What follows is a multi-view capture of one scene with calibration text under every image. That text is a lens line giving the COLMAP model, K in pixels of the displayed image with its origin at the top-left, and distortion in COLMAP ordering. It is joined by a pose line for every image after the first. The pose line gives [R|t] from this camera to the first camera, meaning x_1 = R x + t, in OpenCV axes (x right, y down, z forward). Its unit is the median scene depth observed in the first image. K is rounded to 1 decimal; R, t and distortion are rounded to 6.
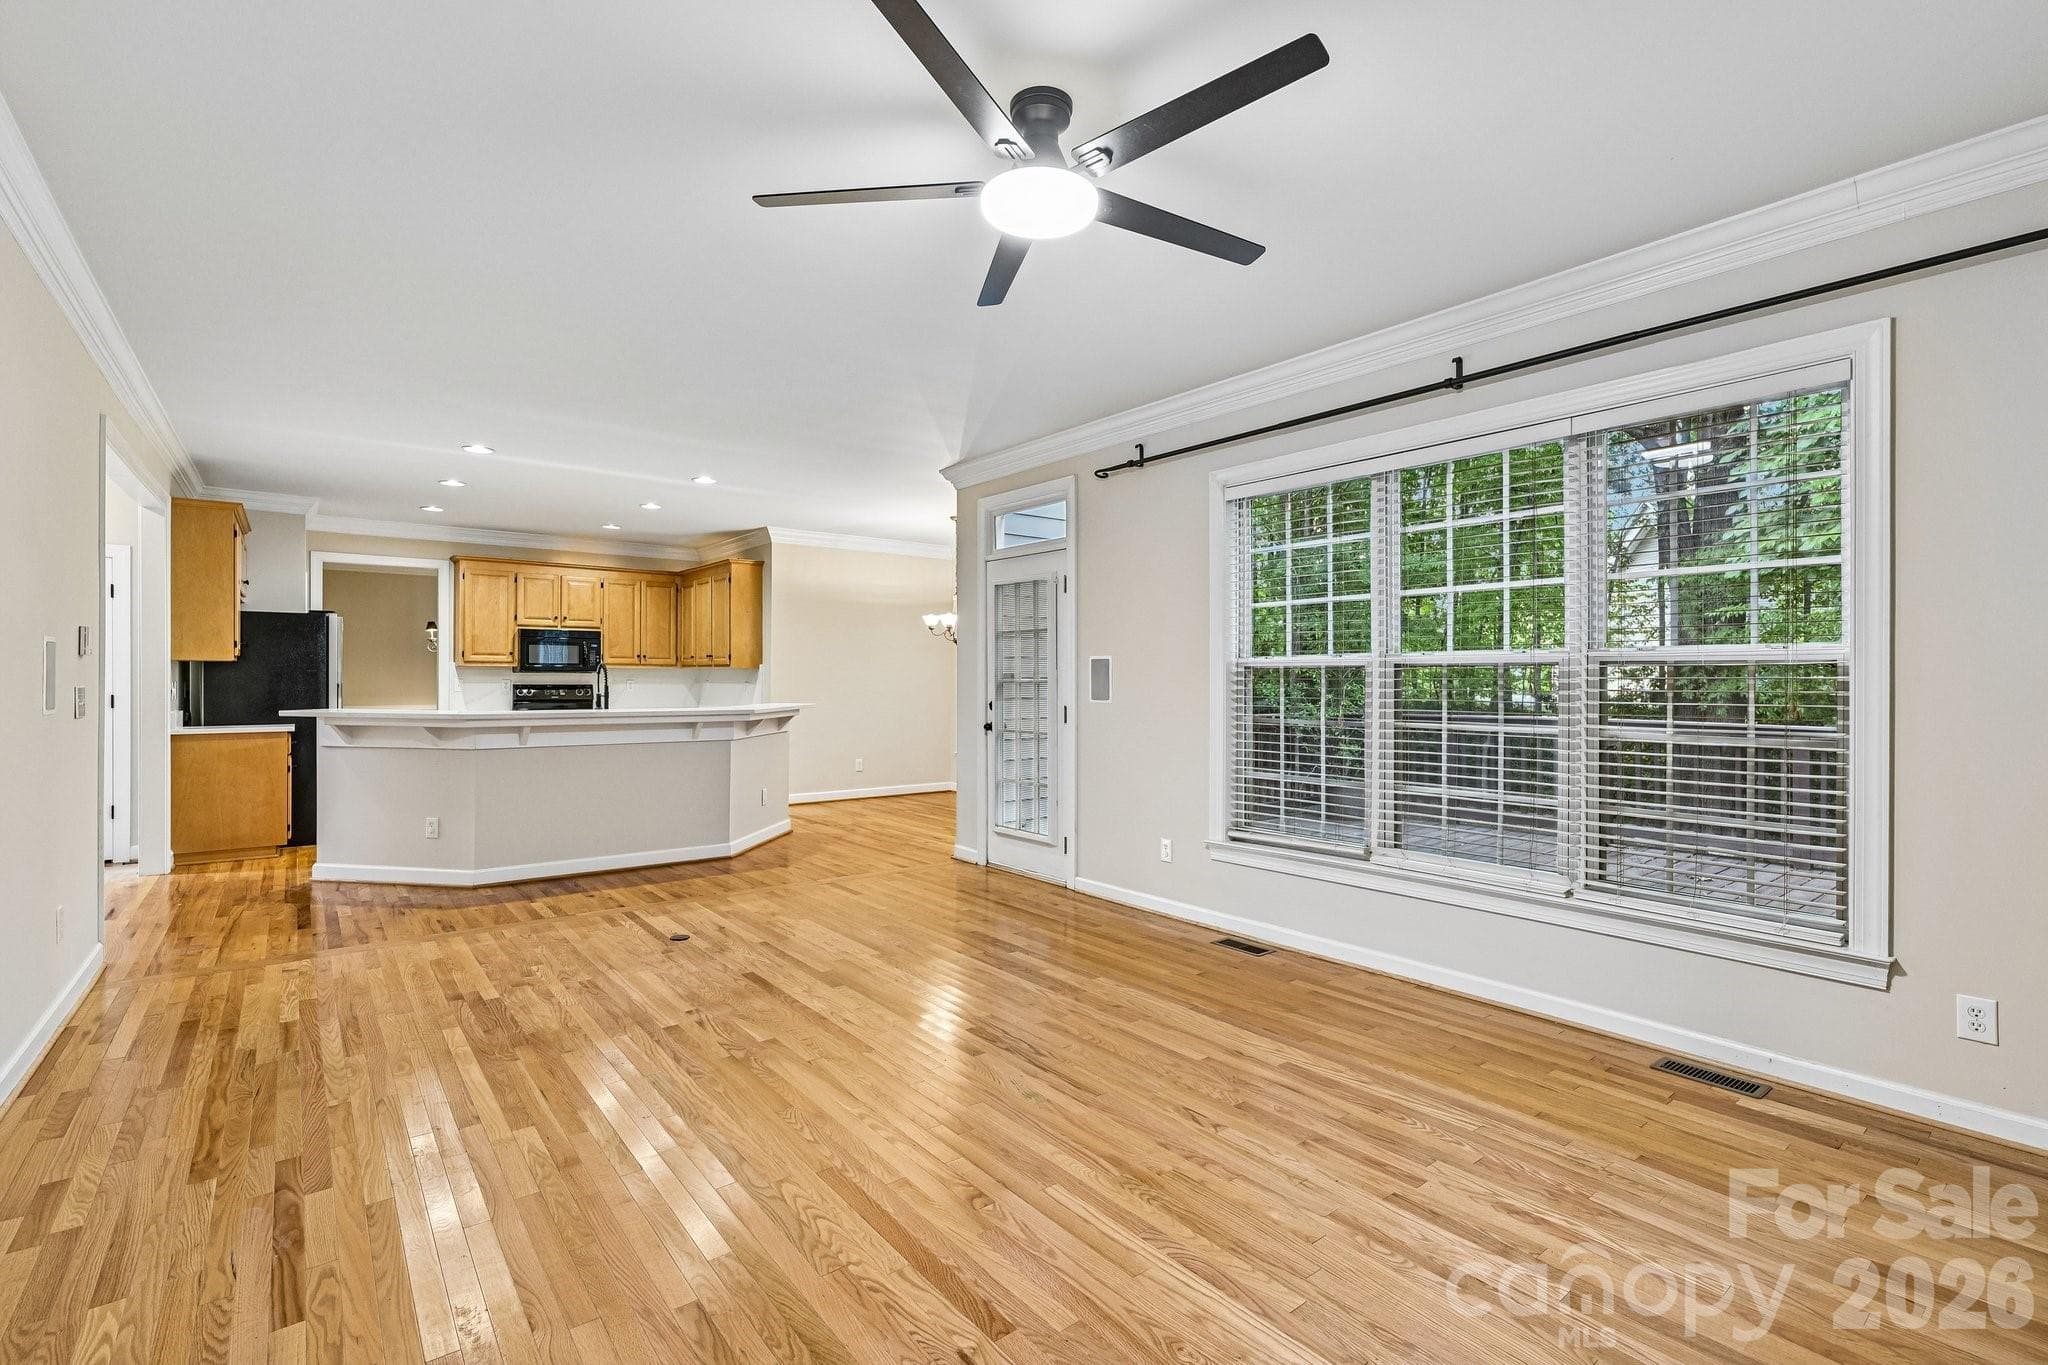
lens RADIAL K [[922.3, 0, 1017.0], [0, 922.3, 674.8], [0, 0, 1]] dist [-0.000876, -0.000085]
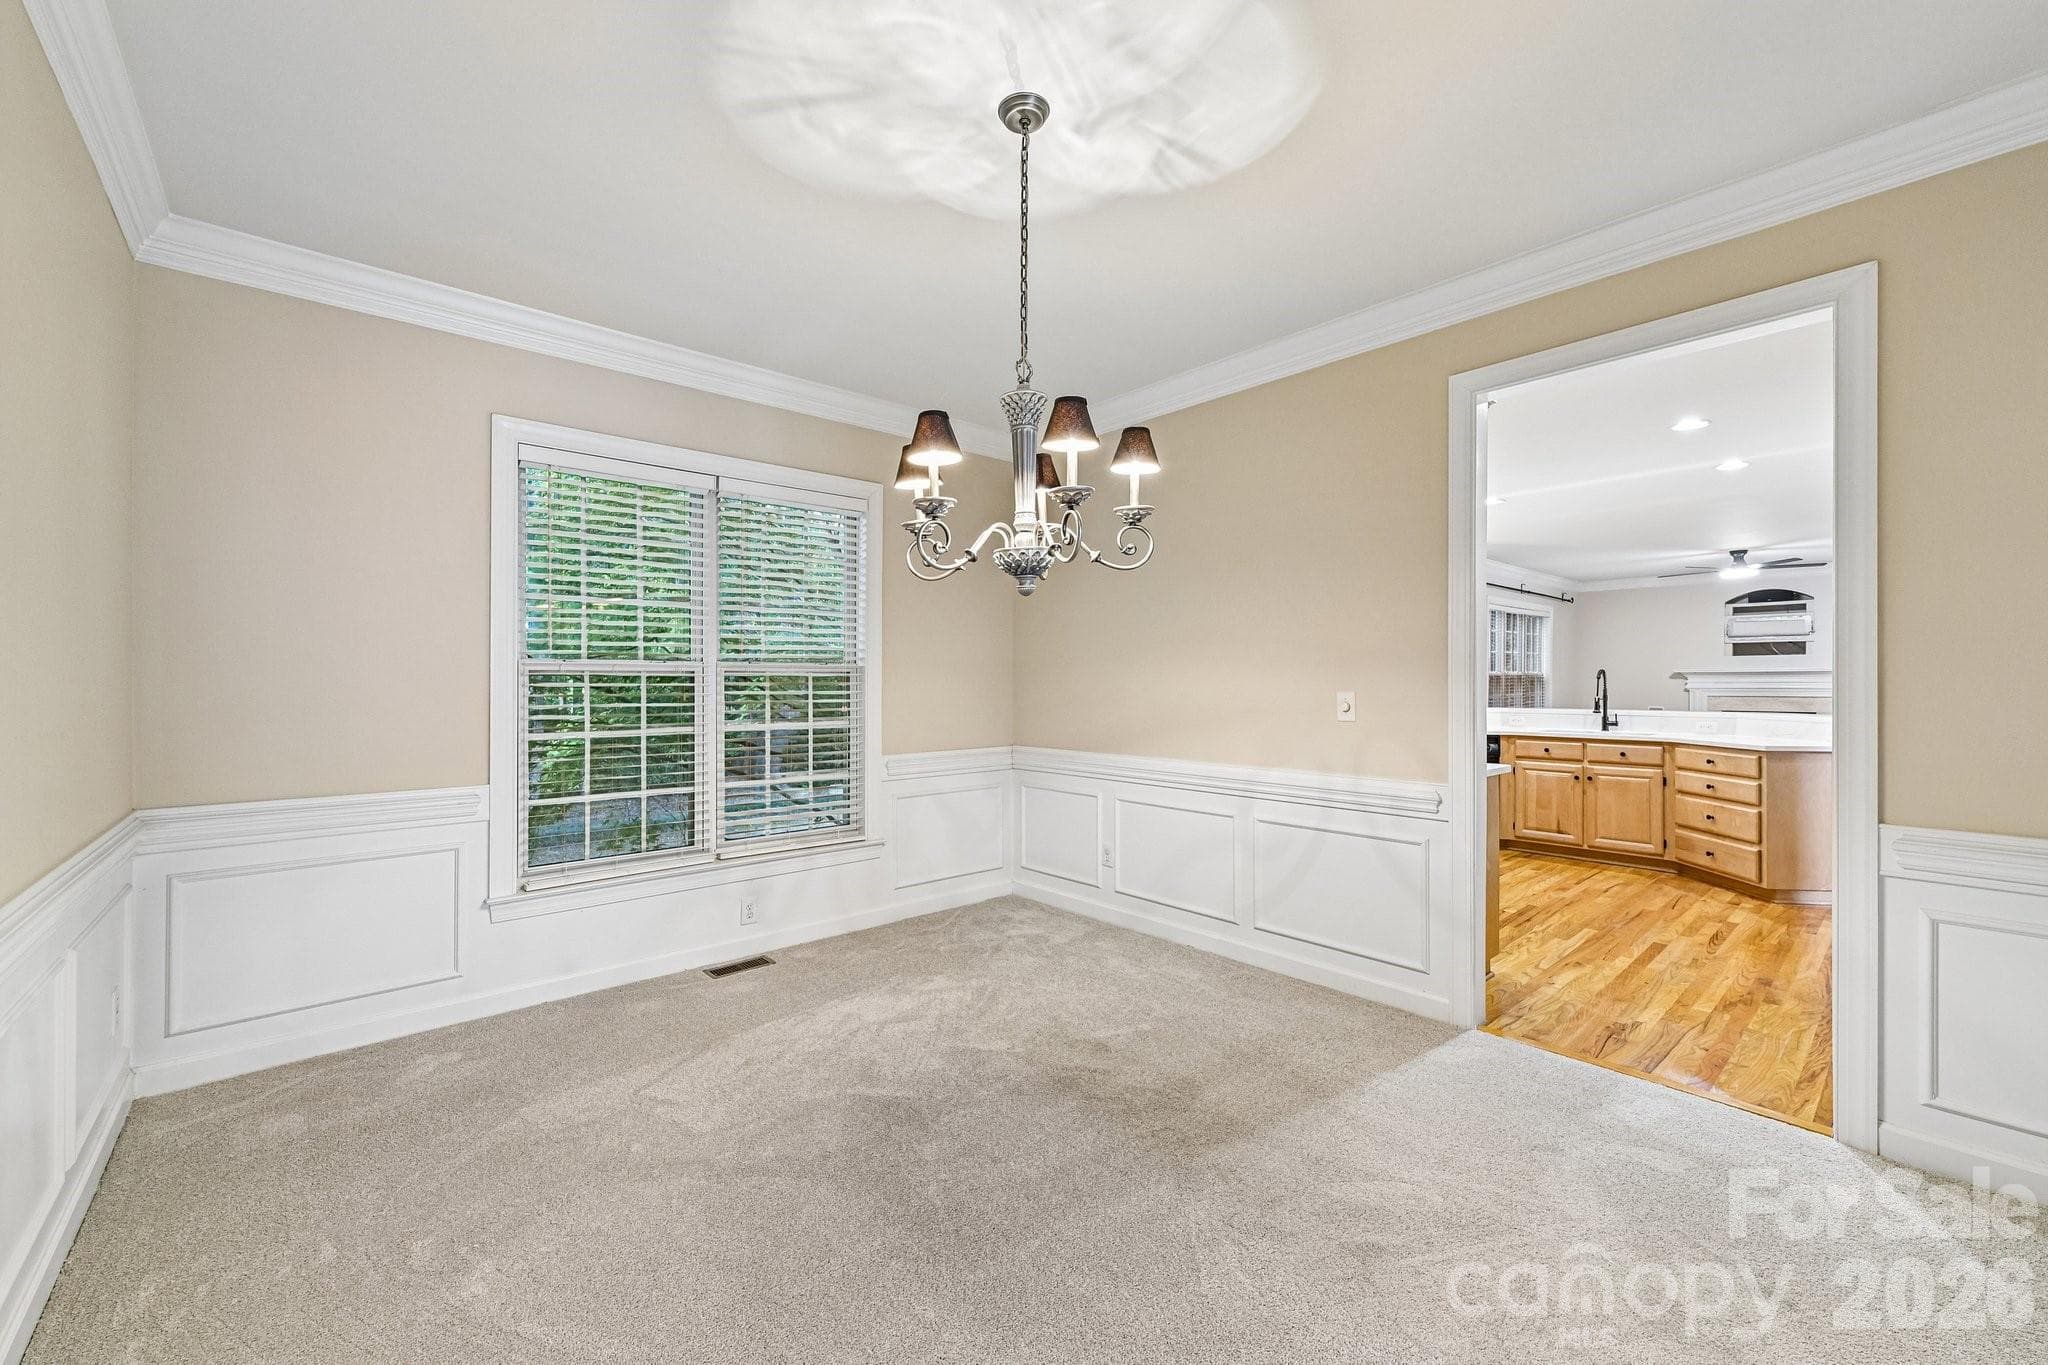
lens RADIAL K [[806.2, 0, 1021.8], [0, 806.2, 689.3], [0, 0, 1]] dist [-0.003512, -0.001118]
pose [[-0.056129, -0.012190, 0.998349, -1.849734], [0.000928, 0.999924, 0.012261, -0.002102], [-0.998423, 0.001614, -0.056114, 2.373624]]
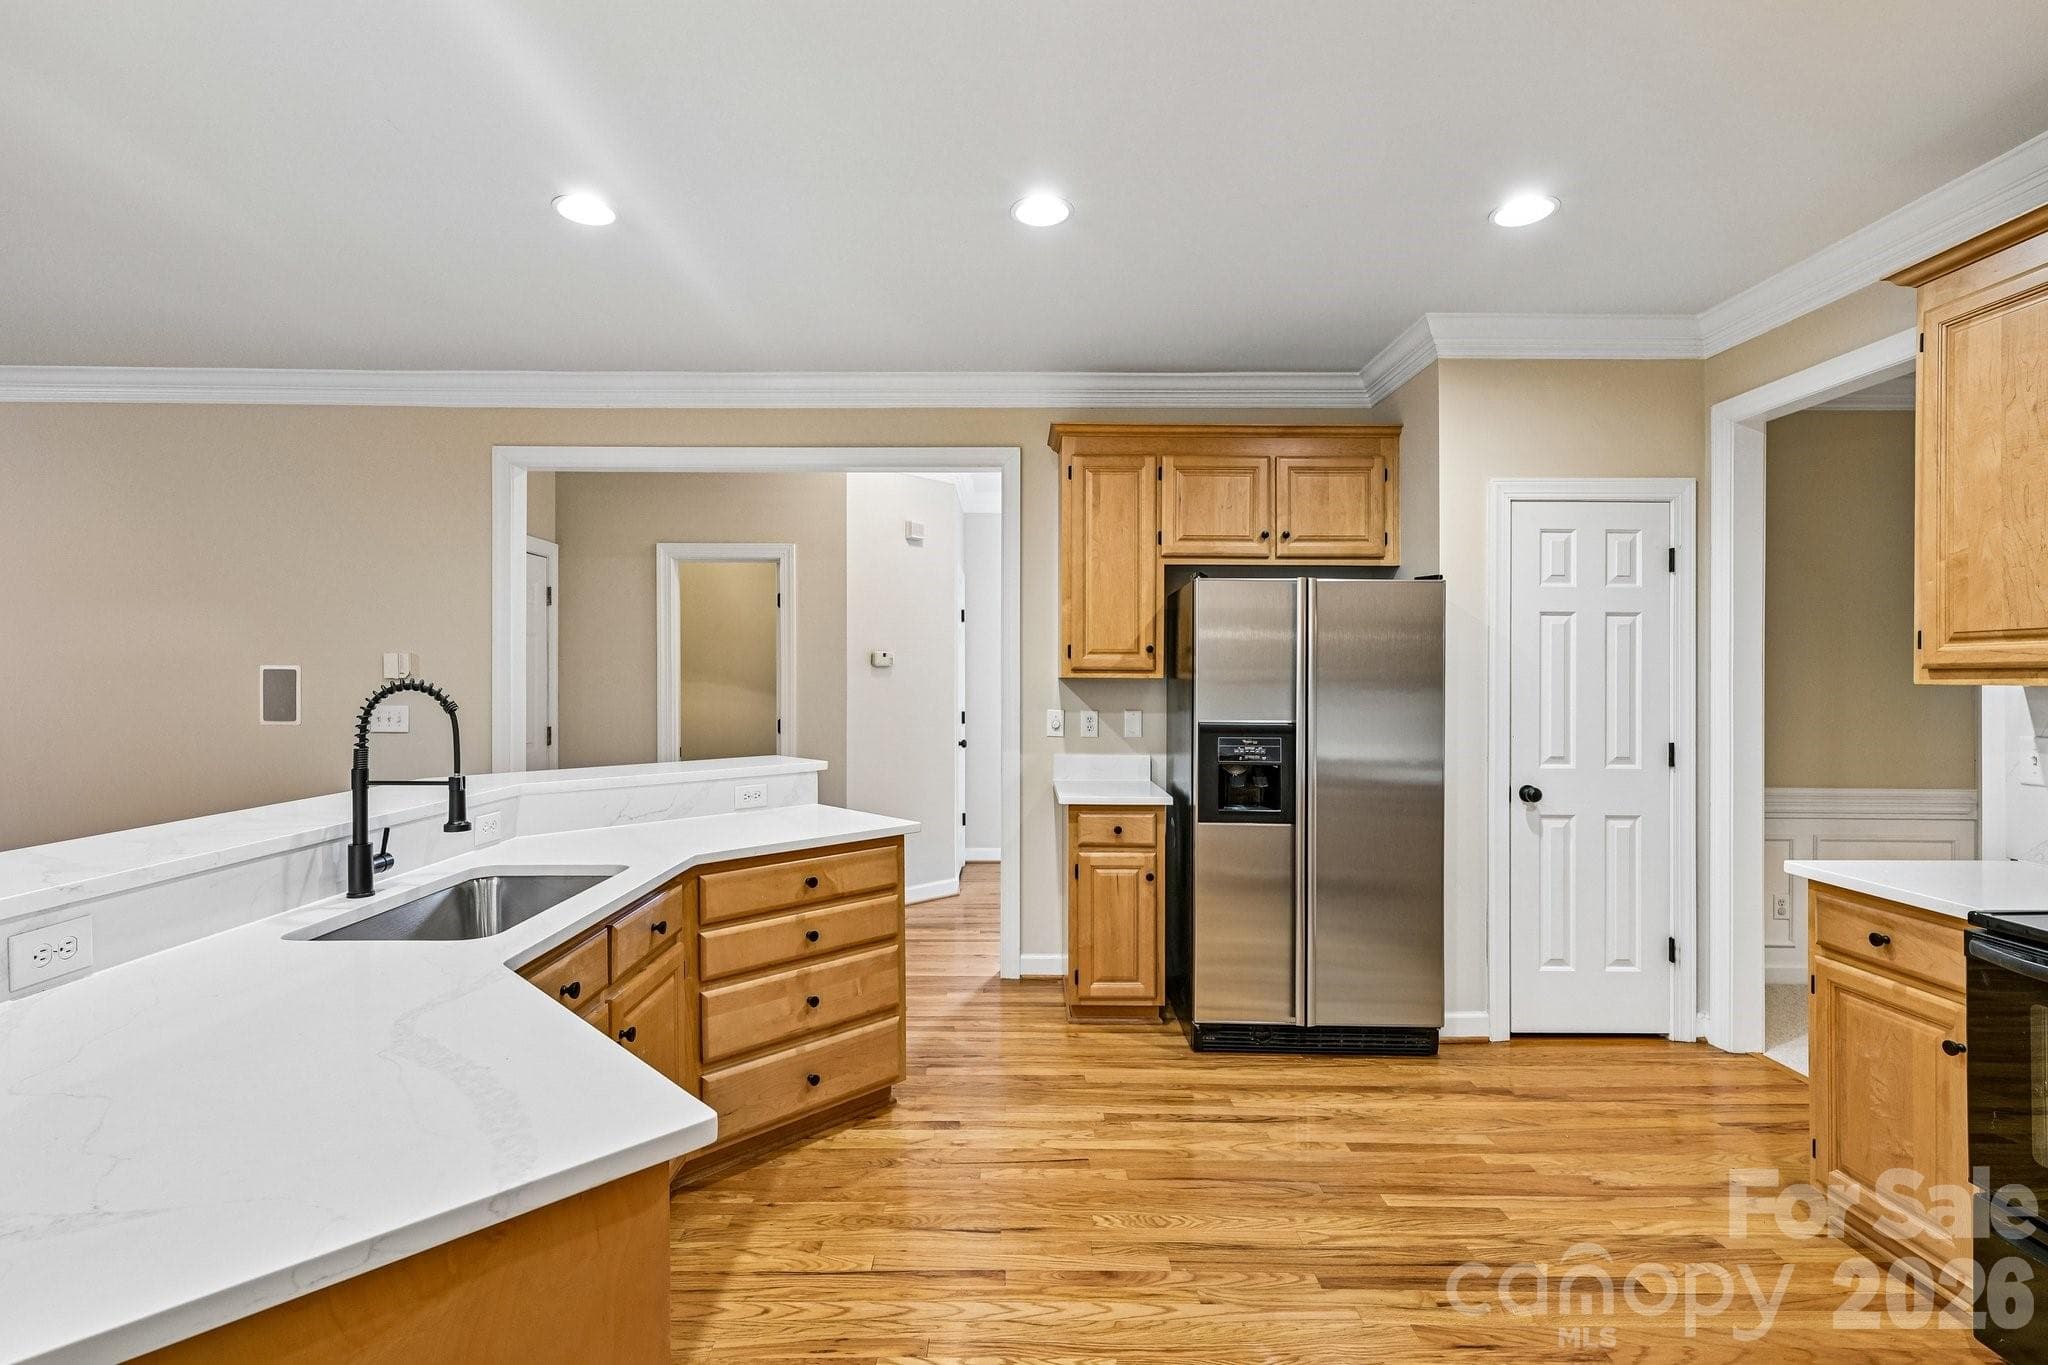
lens RADIAL K [[972.5, 0, 997.0], [0, 972.5, 673.2], [0, 0, 1]] dist [-0.004825, -0.000039]
pose [[-0.622338, -0.010675, -0.782676, -0.426255], [-0.006104, 0.999943, -0.008784, -0.017862], [0.782725, -0.000689, -0.622367, 1.868276]]
